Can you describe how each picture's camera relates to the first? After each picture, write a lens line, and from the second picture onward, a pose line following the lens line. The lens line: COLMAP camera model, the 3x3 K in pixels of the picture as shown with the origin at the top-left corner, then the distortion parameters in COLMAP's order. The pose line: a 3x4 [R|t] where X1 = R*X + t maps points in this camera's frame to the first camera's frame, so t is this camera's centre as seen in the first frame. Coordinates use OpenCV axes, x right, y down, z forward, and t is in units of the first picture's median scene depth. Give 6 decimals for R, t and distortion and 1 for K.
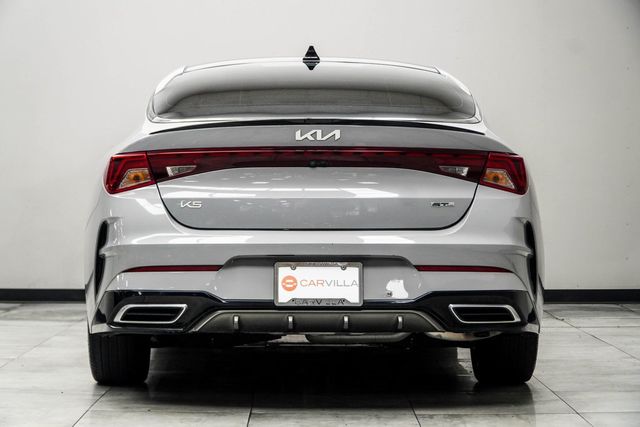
lens RADIAL K [[1351.3, 0, 322.7], [0, 1351.3, 215.4], [0, 0, 1]] dist [-0.136270, 0.000000]
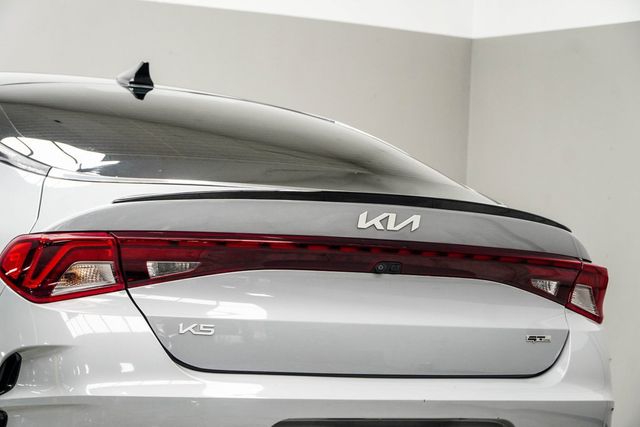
lens RADIAL K [[1957.8, 0, 319.8], [0, 1957.8, 212.7], [0, 0, 1]] dist [-0.284458, 0.000000]
pose [[0.854617, 0.056398, 0.516186, -0.486336], [-0.030675, 0.997831, -0.058236, -0.010628], [-0.518351, 0.033936, 0.854494, 0.254907]]
